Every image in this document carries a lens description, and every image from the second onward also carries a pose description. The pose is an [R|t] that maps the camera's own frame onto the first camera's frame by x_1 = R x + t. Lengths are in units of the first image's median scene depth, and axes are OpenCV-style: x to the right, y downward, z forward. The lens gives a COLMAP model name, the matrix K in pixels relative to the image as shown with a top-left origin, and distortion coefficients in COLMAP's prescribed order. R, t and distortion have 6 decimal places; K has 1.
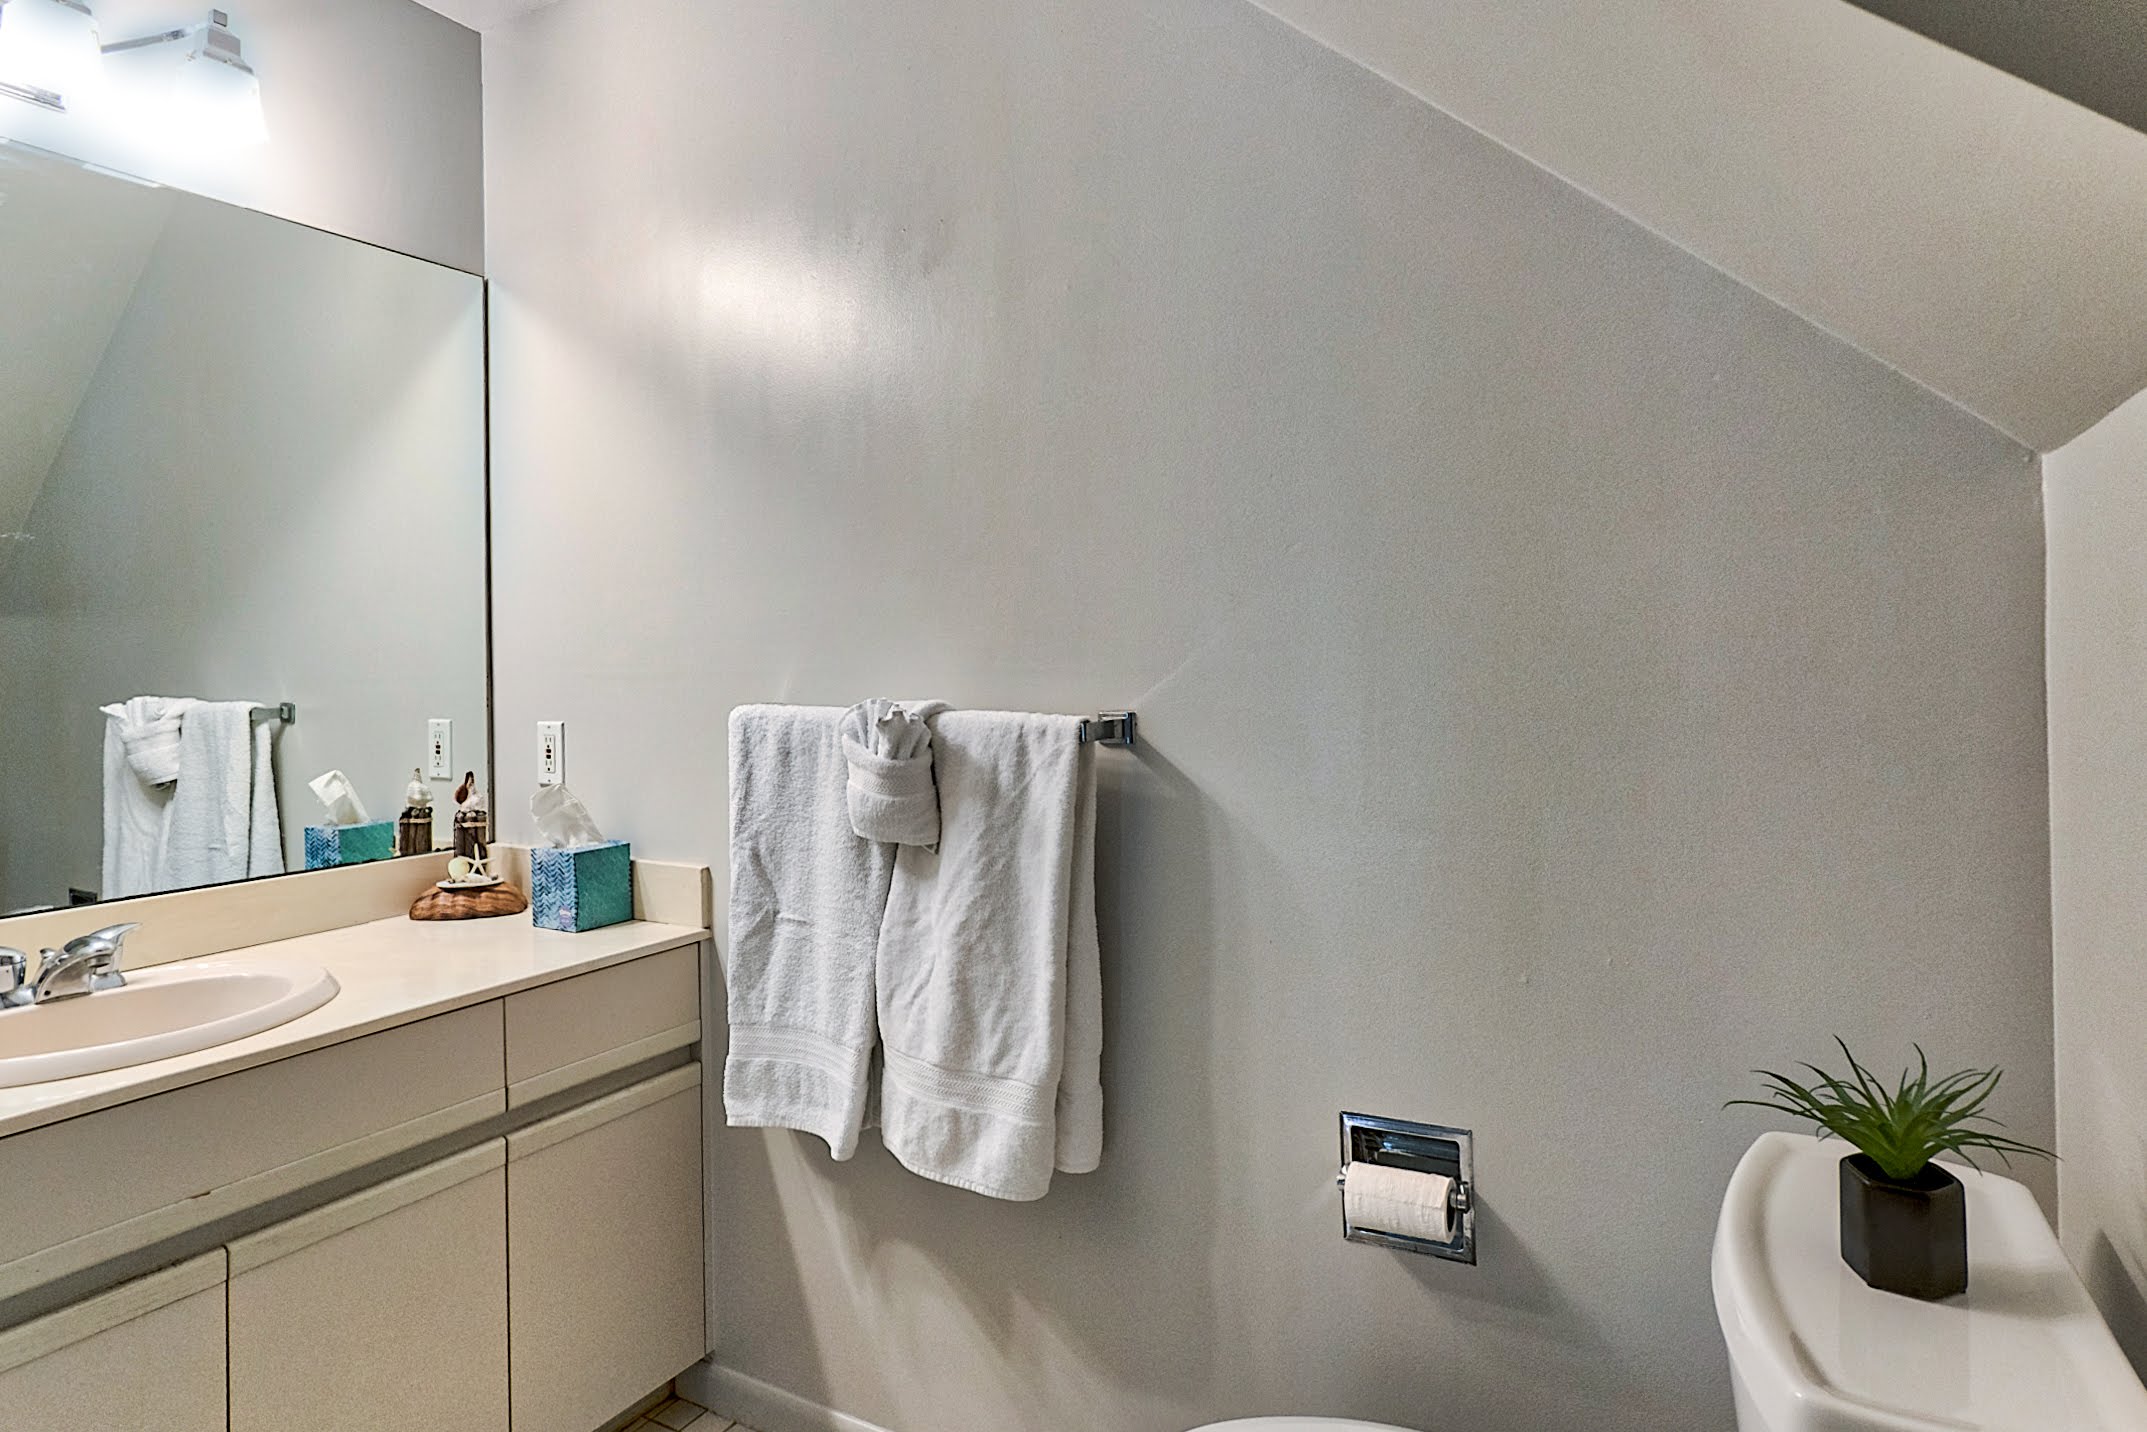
lens RADIAL K [[1148.4, 0, 1079.6], [0, 1148.4, 689.5], [0, 0, 1]] dist [-0.000067, 0.000696]
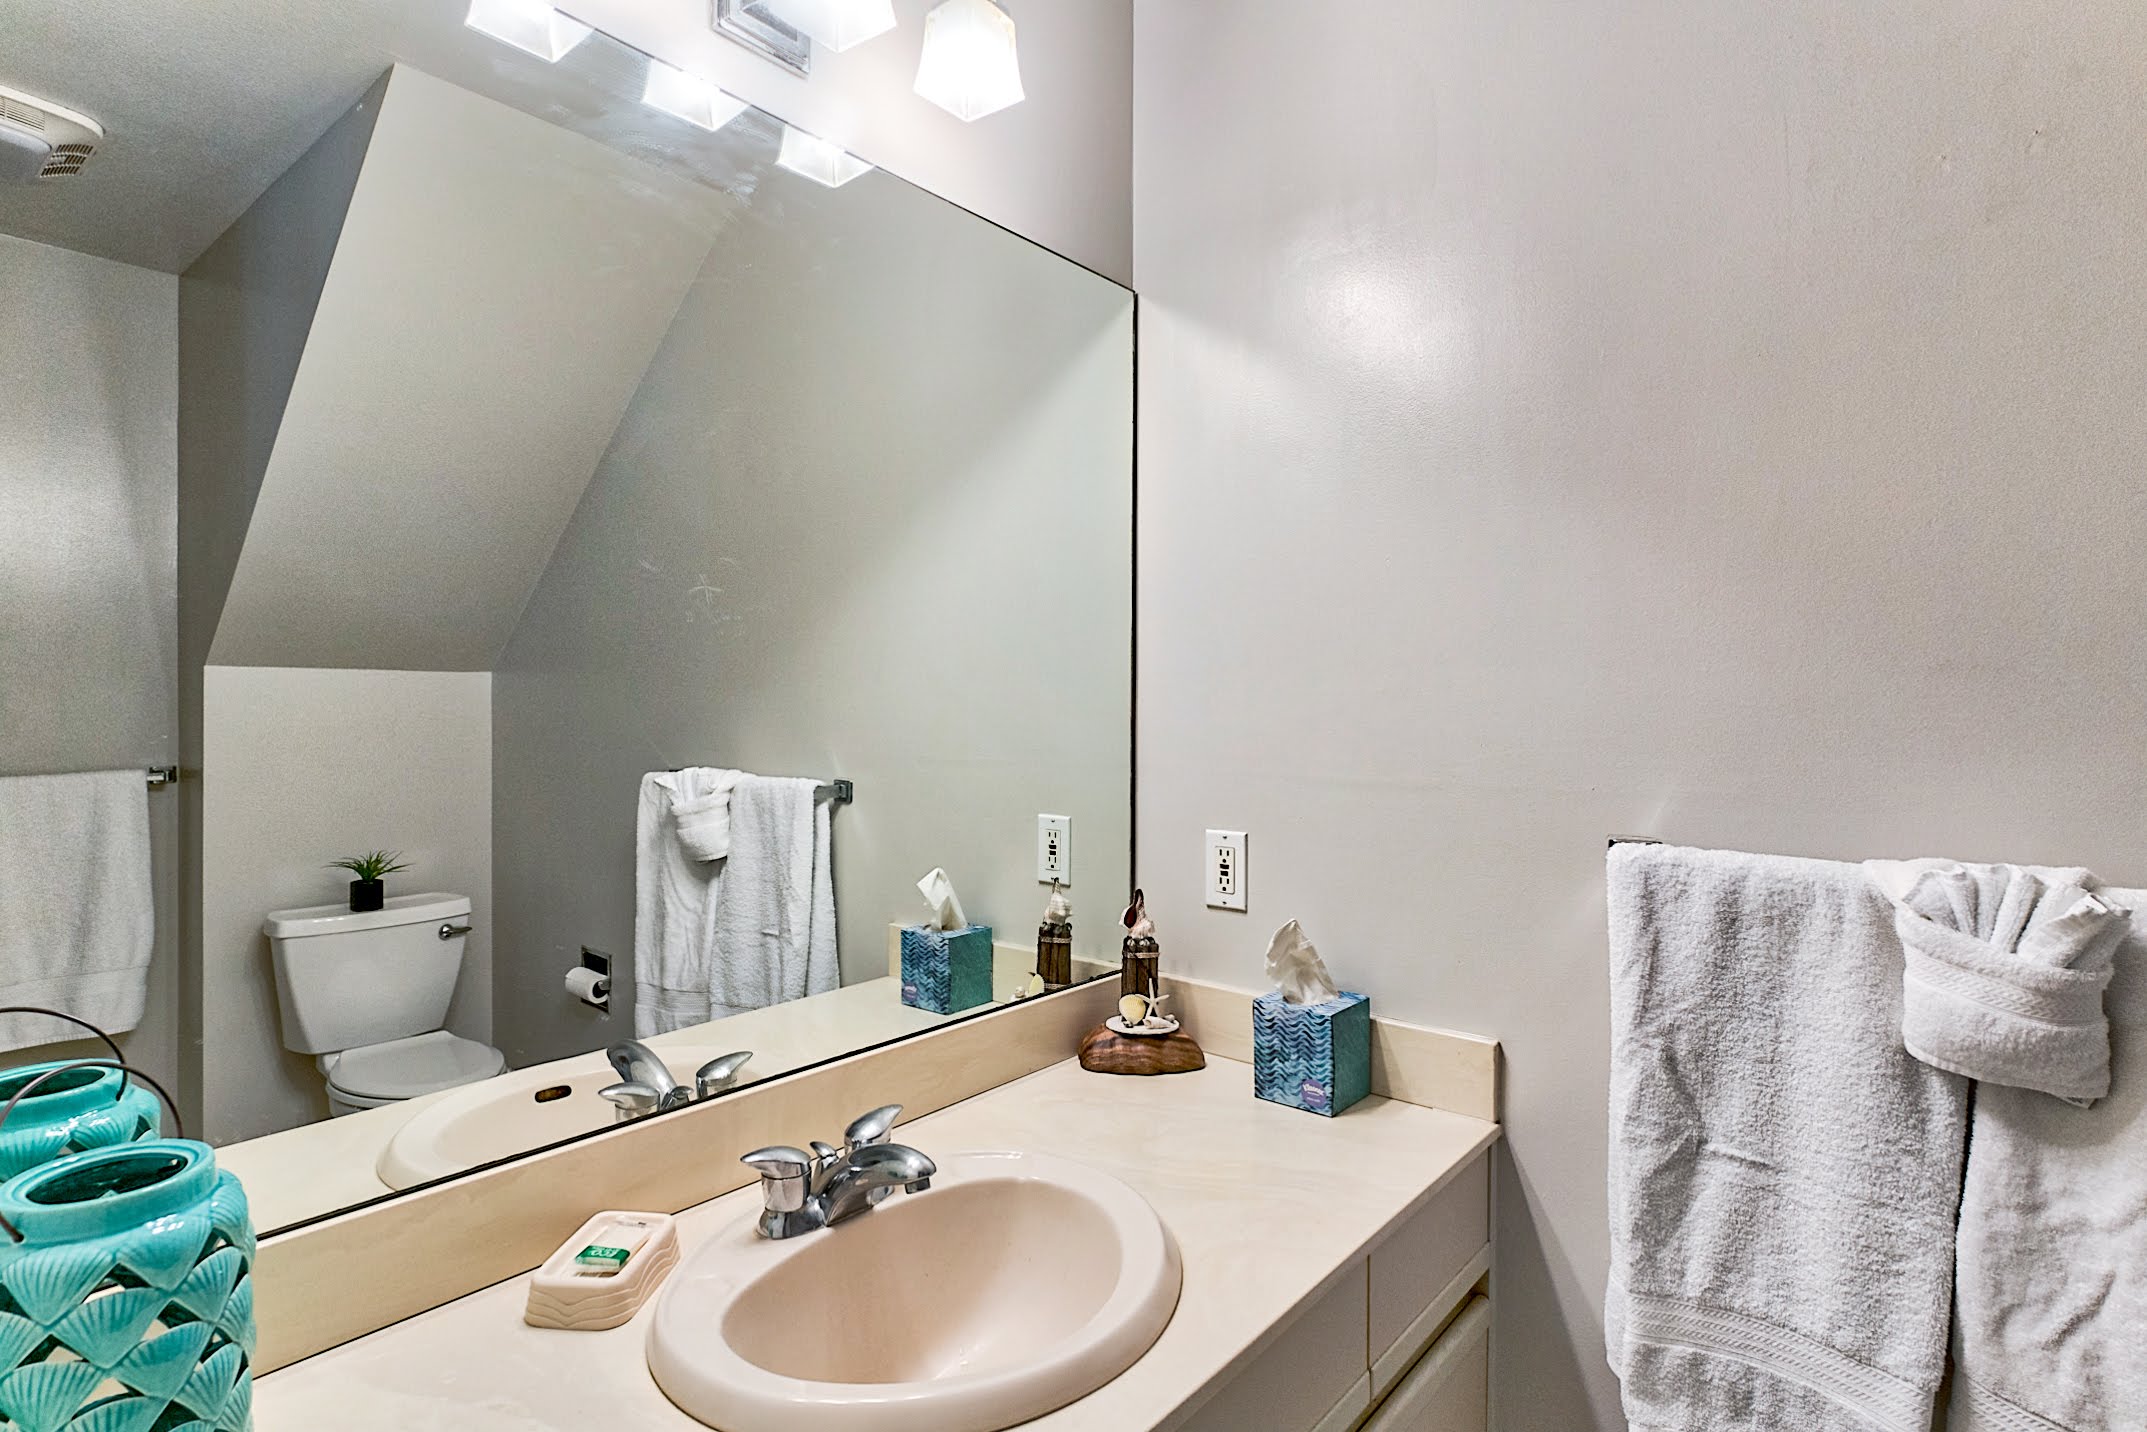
lens RADIAL K [[1109.1, 0, 1071.6], [0, 1109.1, 711.8], [0, 0, 1]] dist [-0.011348, 0.009155]
pose [[0.980203, 0.012859, -0.197575, -0.511469], [-0.014422, 0.999875, -0.006472, -0.061364], [0.197467, 0.009194, 0.980266, 0.248453]]
